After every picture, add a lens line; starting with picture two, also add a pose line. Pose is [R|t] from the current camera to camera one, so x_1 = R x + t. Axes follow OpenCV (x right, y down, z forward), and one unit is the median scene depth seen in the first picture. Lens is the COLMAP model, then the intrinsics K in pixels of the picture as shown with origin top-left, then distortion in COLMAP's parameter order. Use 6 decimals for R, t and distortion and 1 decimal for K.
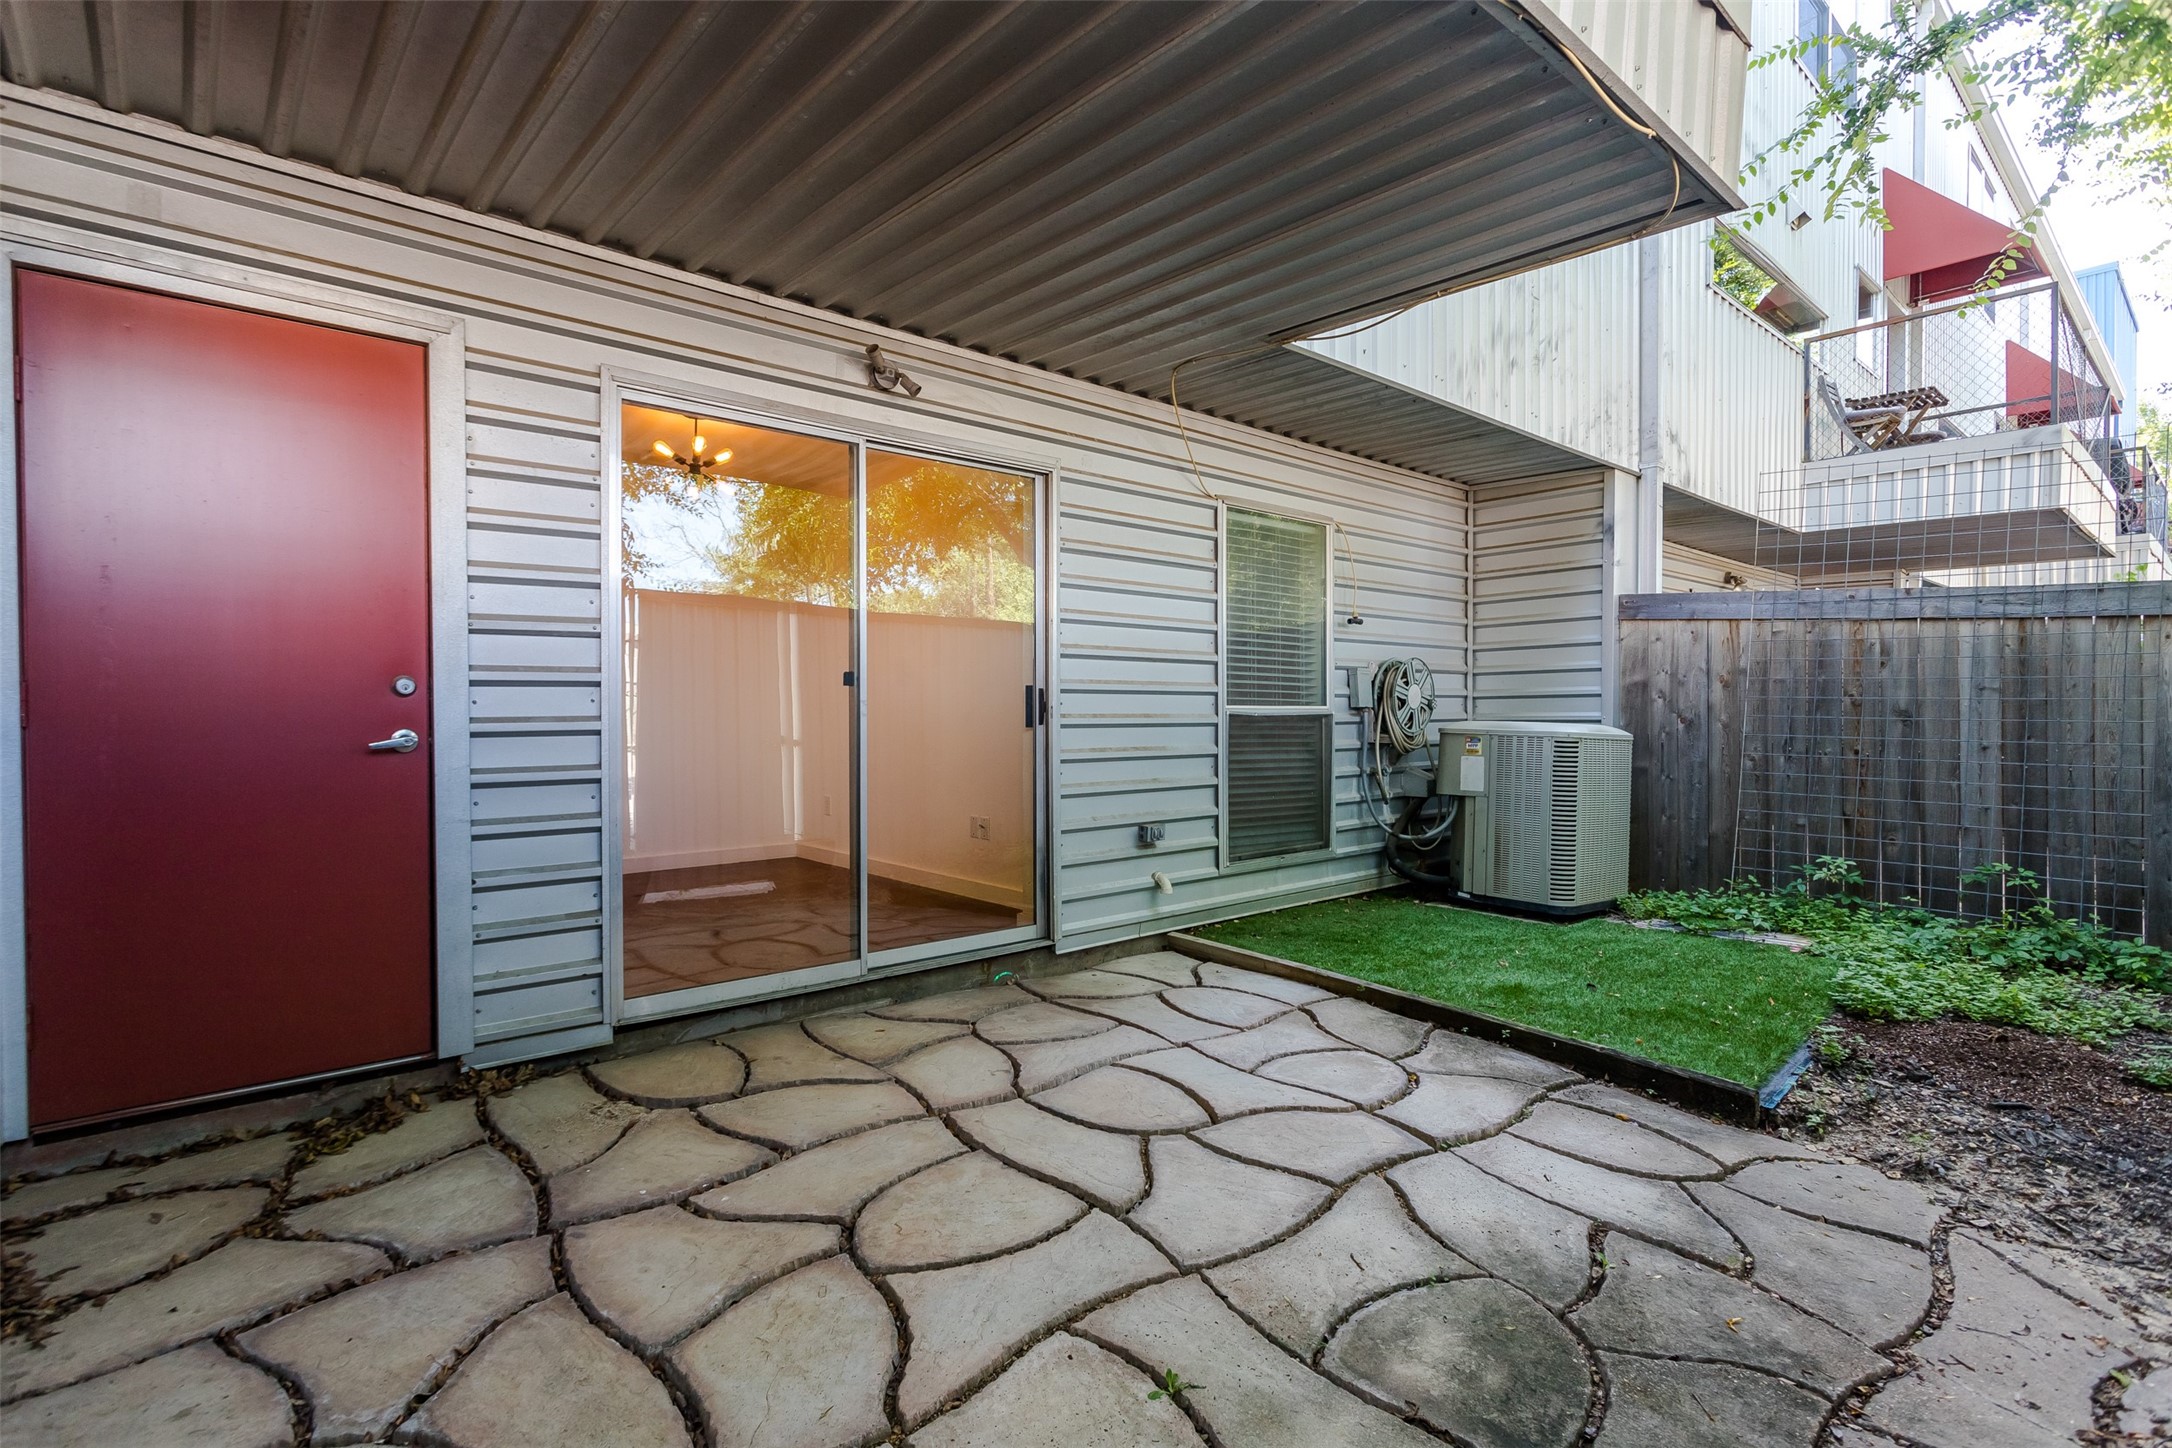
lens RADIAL K [[1056.2, 0, 1086.7], [0, 1056.2, 717.1], [0, 0, 1]] dist [0.001687, 0.000534]
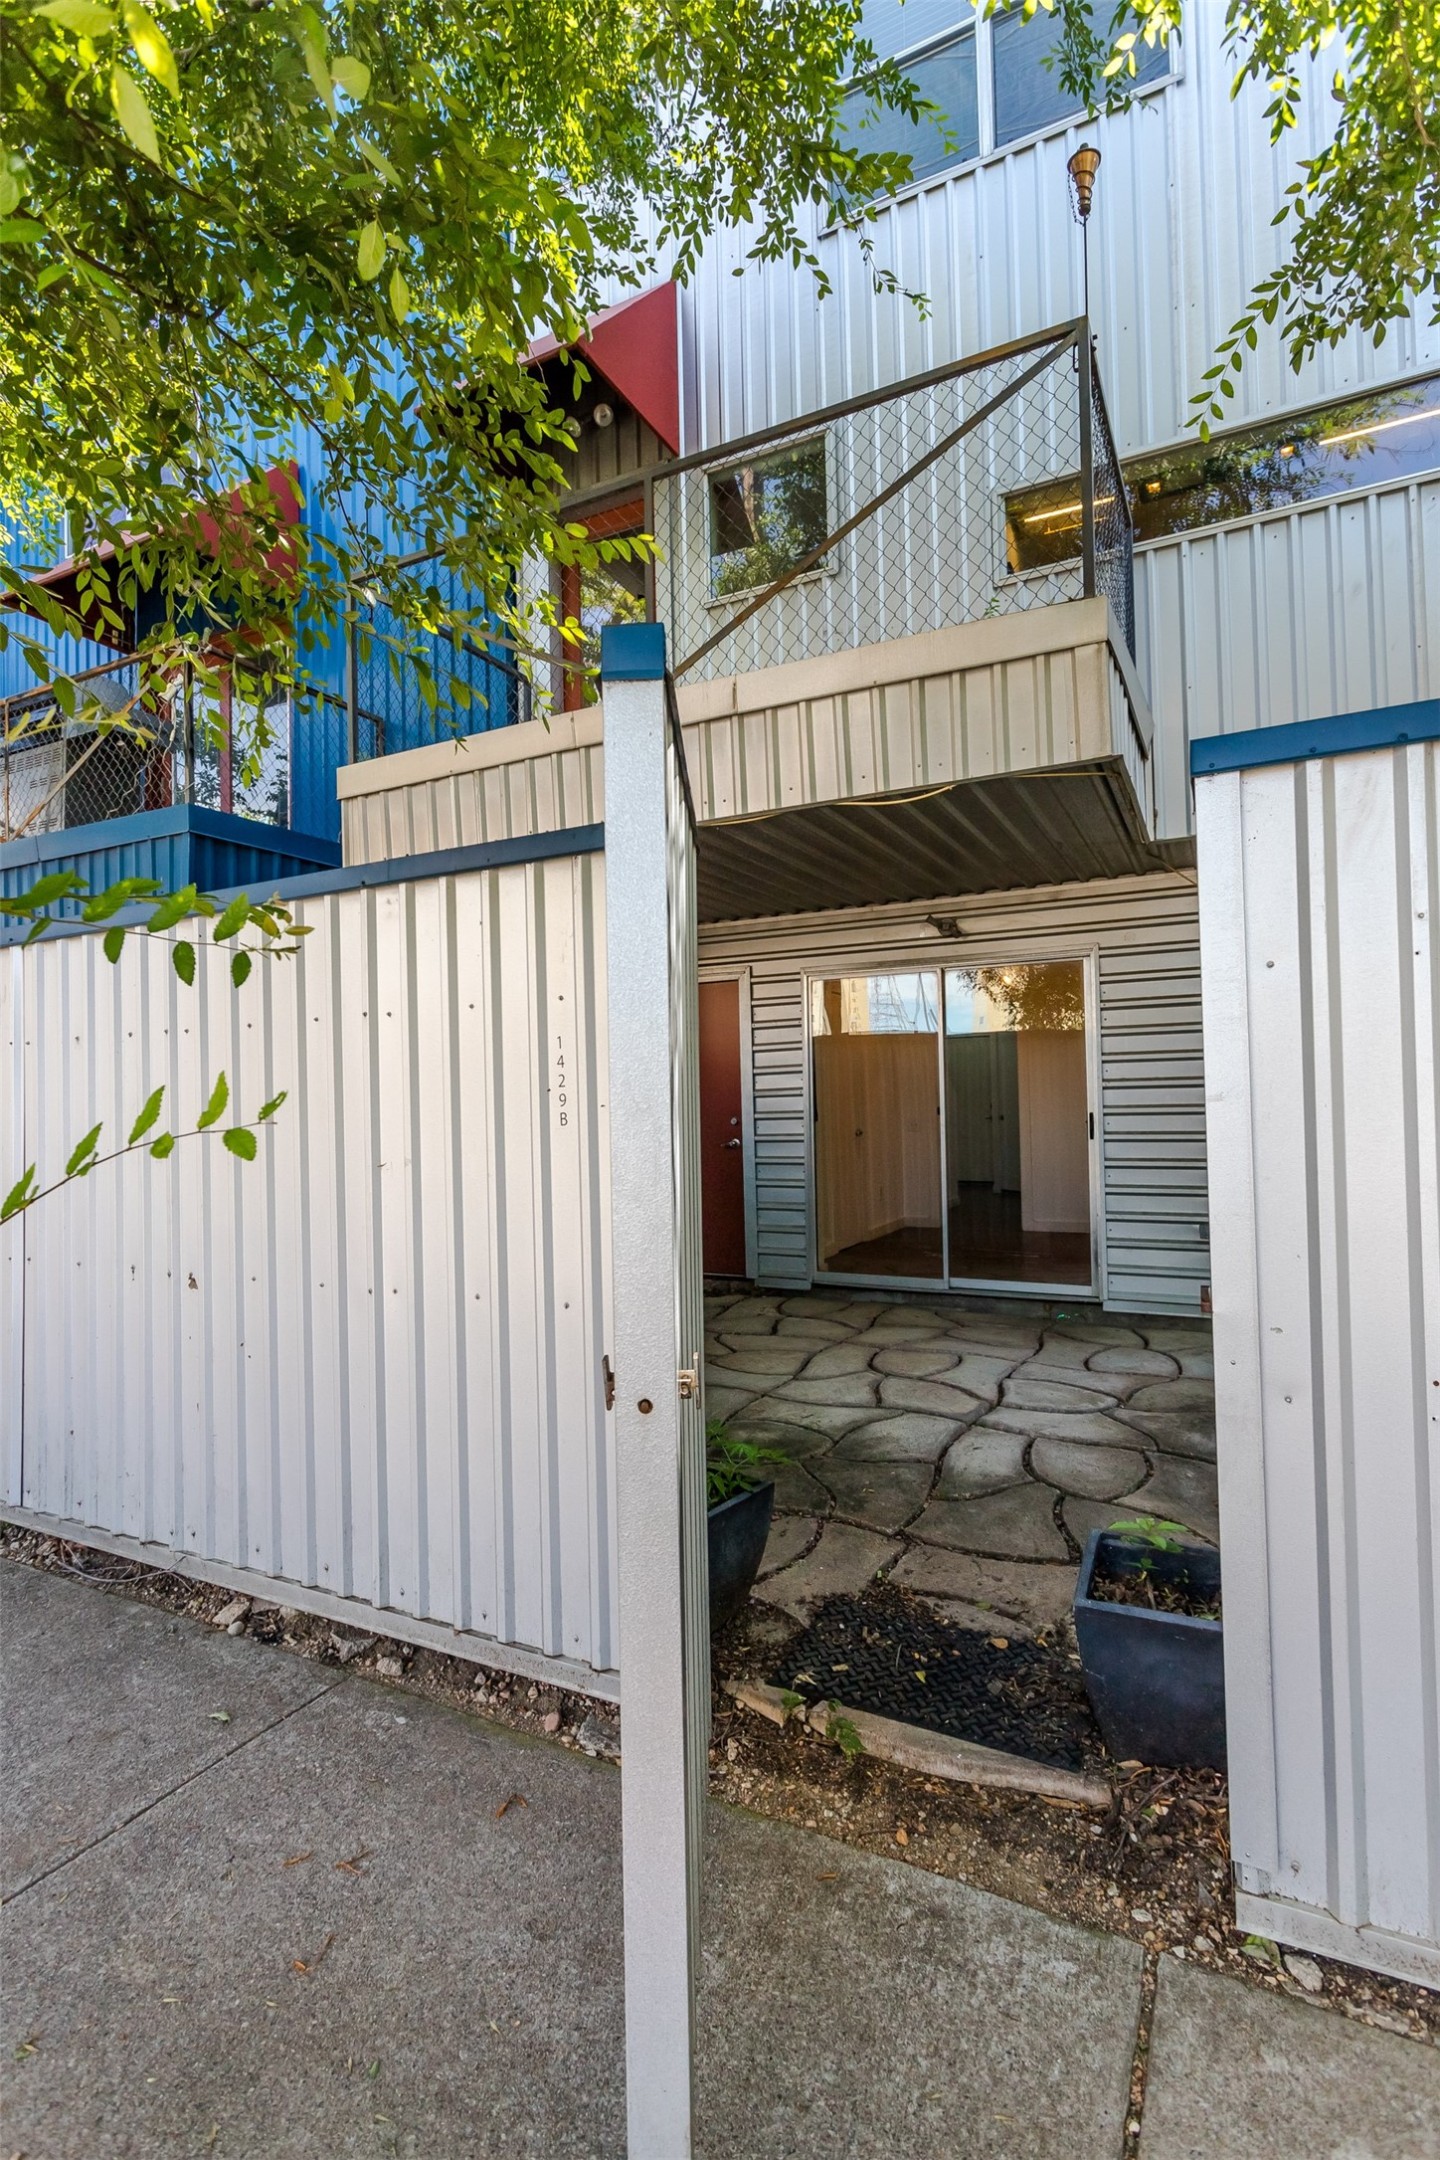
lens RADIAL K [[1050.3, 0, 711.3], [0, 1050.3, 1082.5], [0, 0, 1]] dist [0.001687, 0.000534]
pose [[0.367287, -0.025382, -0.929761, 1.396488], [0.008014, 0.999677, -0.024125, -0.051343], [0.930073, 0.001410, 0.367371, 0.059964]]
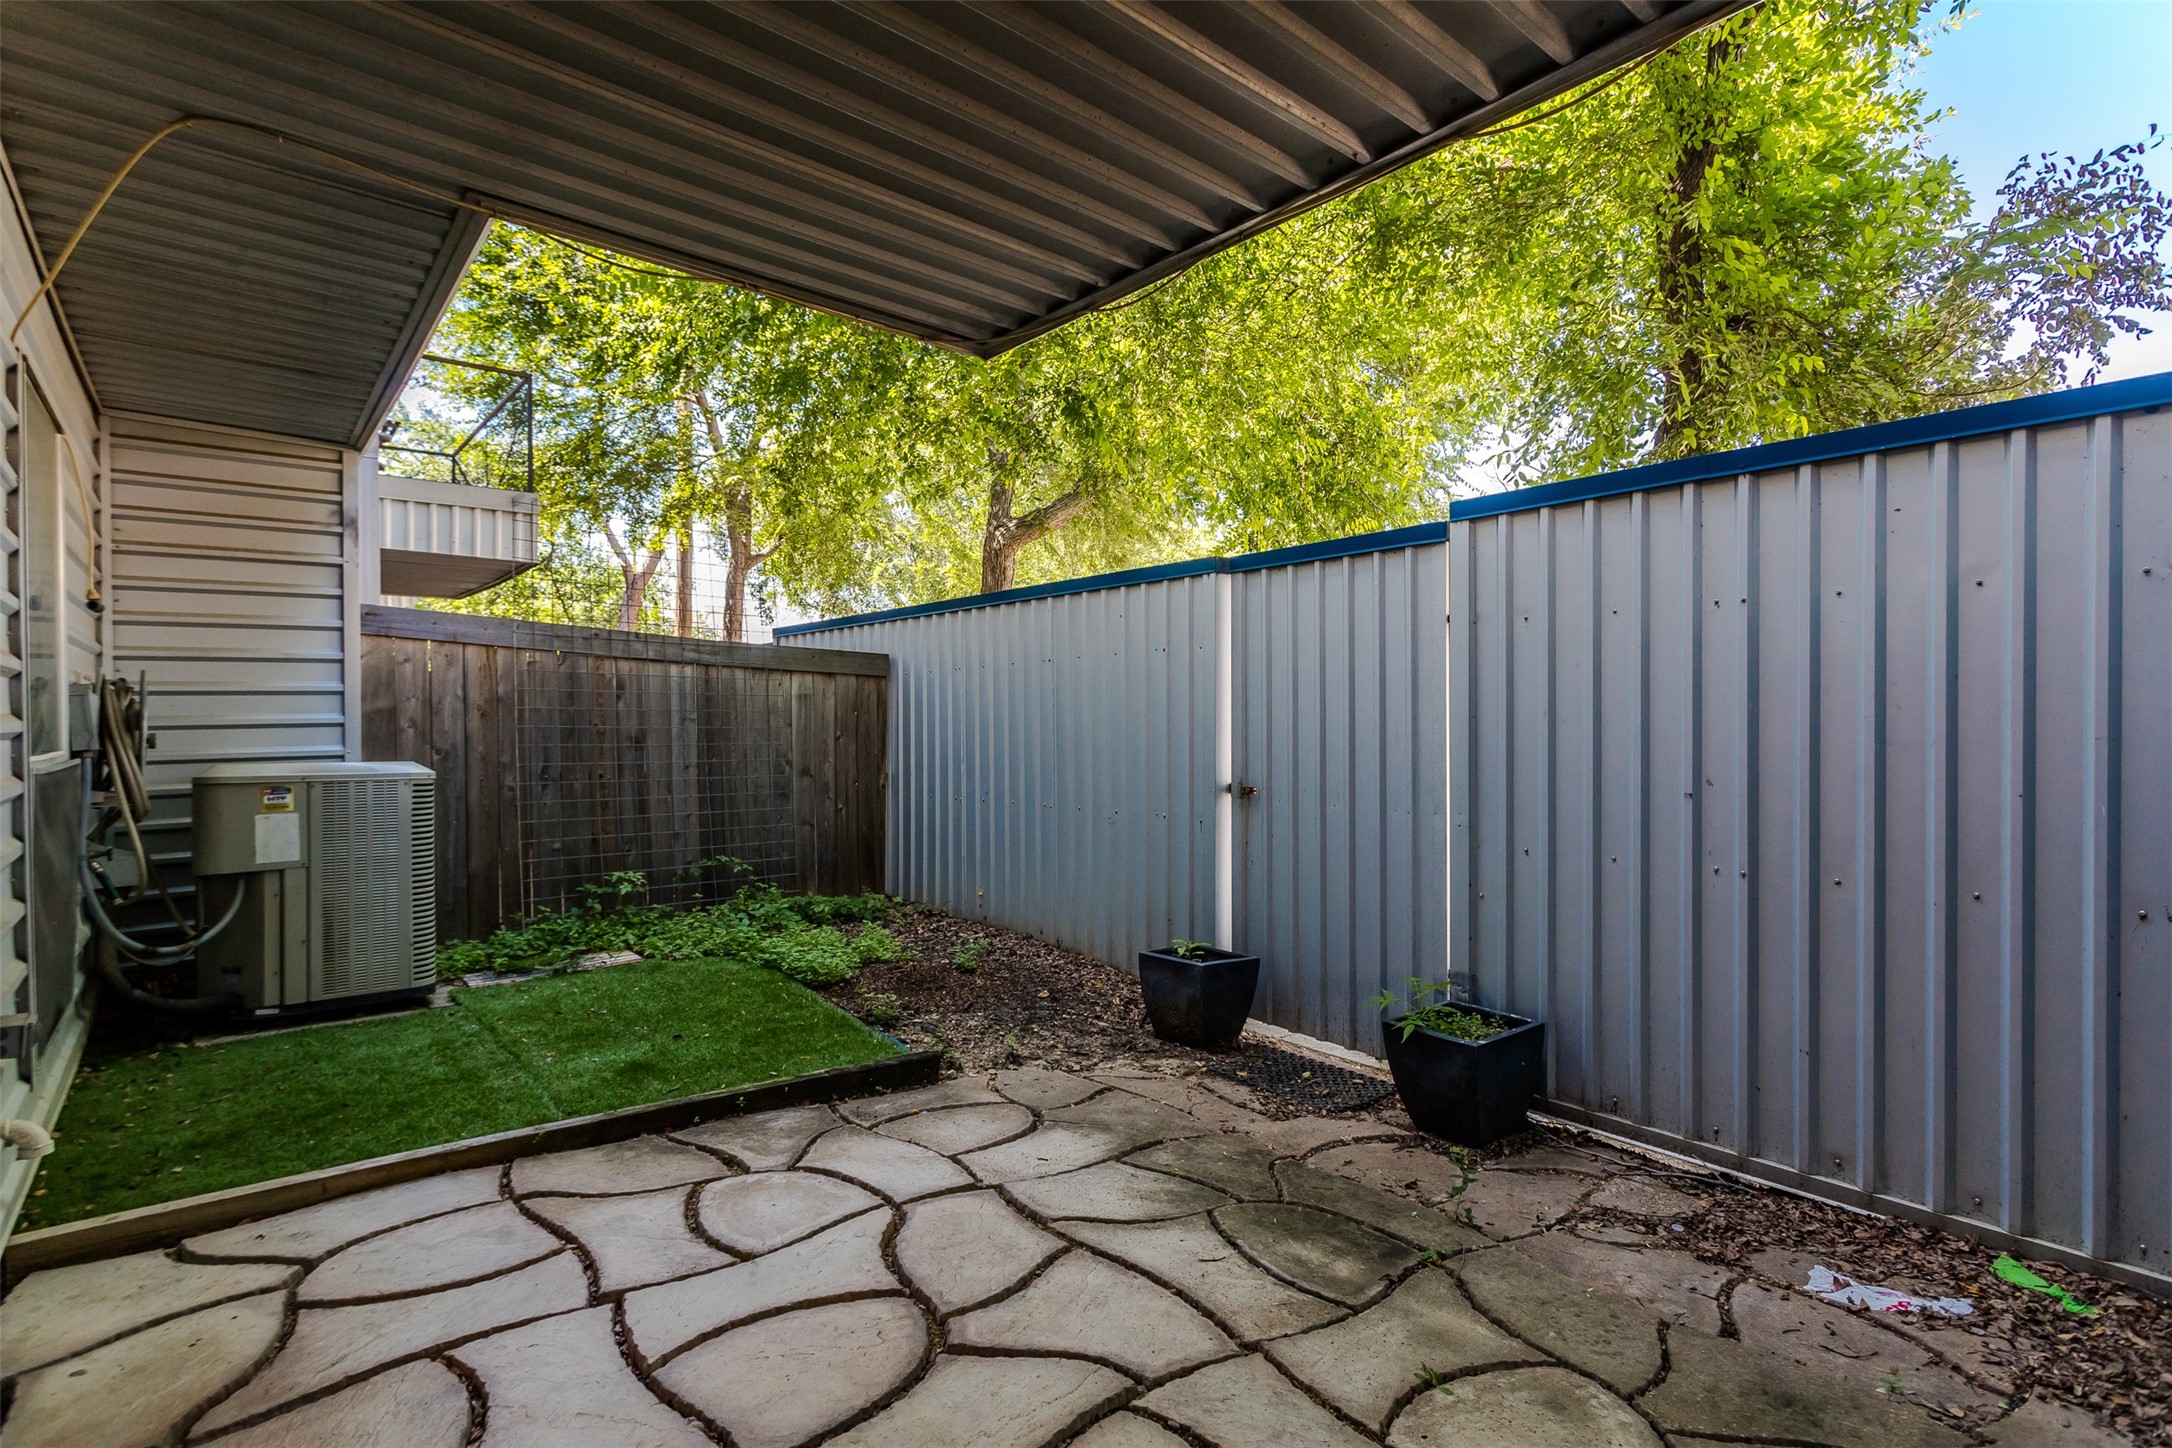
lens RADIAL K [[1056.2, 0, 1093.5], [0, 1056.2, 726.0], [0, 0, 1]] dist [0.001687, 0.000534]
pose [[0.013442, -0.011656, 0.999842, -0.577145], [0.010789, 0.999876, 0.011512, -0.041437], [-0.999851, 0.010633, 0.013566, 0.745154]]
